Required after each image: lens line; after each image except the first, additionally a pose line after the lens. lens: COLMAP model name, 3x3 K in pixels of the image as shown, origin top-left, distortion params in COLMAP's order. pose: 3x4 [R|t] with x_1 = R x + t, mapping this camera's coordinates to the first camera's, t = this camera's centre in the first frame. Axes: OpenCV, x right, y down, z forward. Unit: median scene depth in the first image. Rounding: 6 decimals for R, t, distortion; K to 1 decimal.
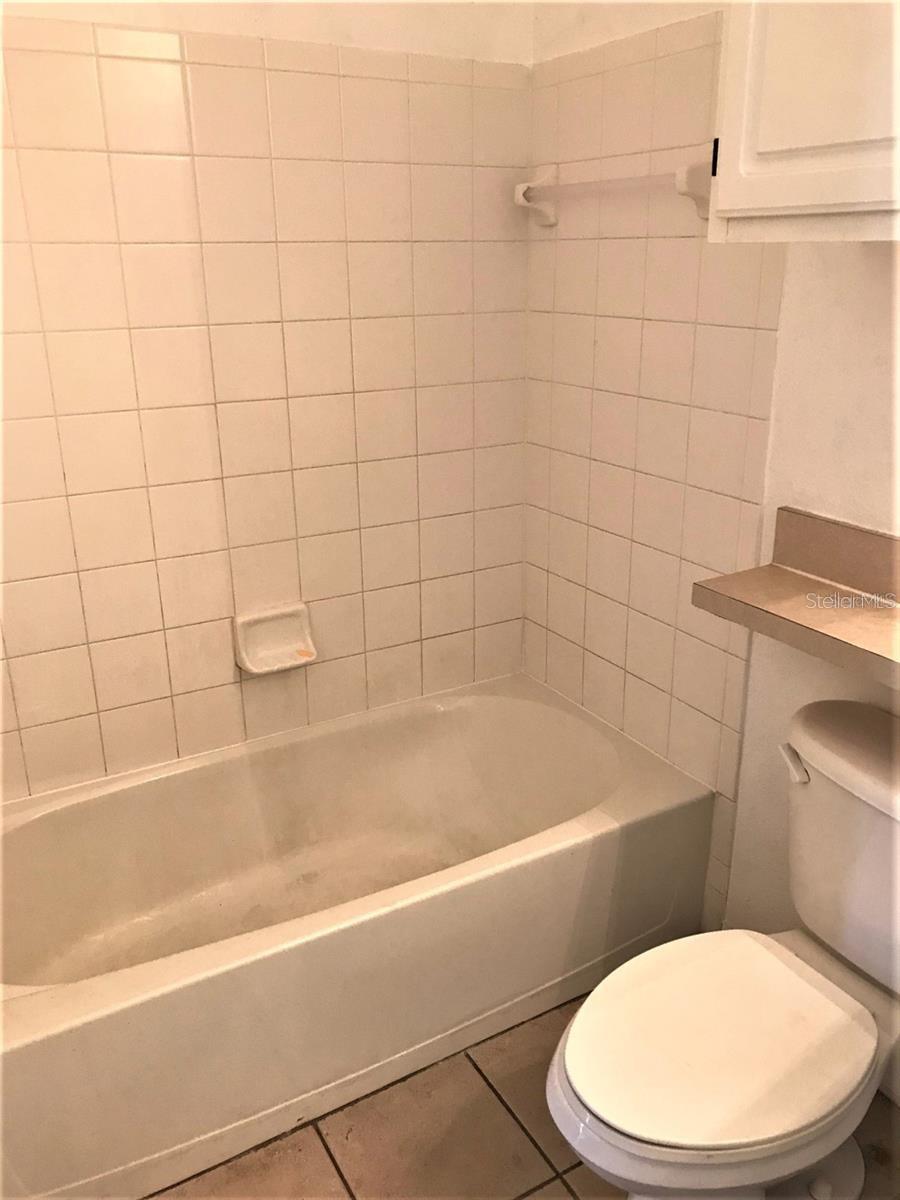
lens RADIAL K [[988.0, 0, 446.6], [0, 988.0, 595.4], [0, 0, 1]] dist [0.030844, -0.038097]
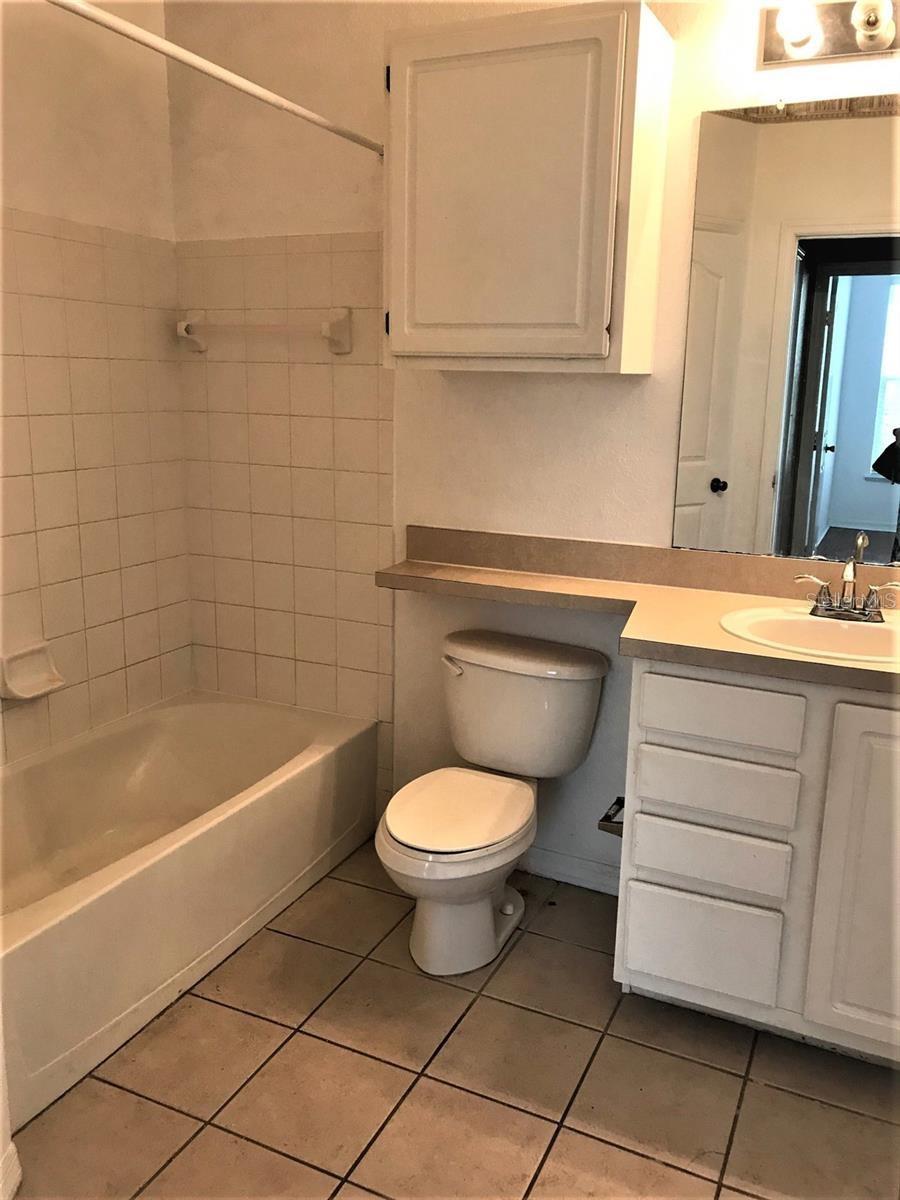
lens RADIAL K [[988.0, 0, 448.1], [0, 988.0, 602.9], [0, 0, 1]] dist [0.030844, -0.038097]
pose [[0.815185, -0.098083, 0.570835, -0.479893], [0.159965, 0.985350, -0.059133, 0.125263], [-0.556673, 0.139519, 0.818932, -0.316491]]
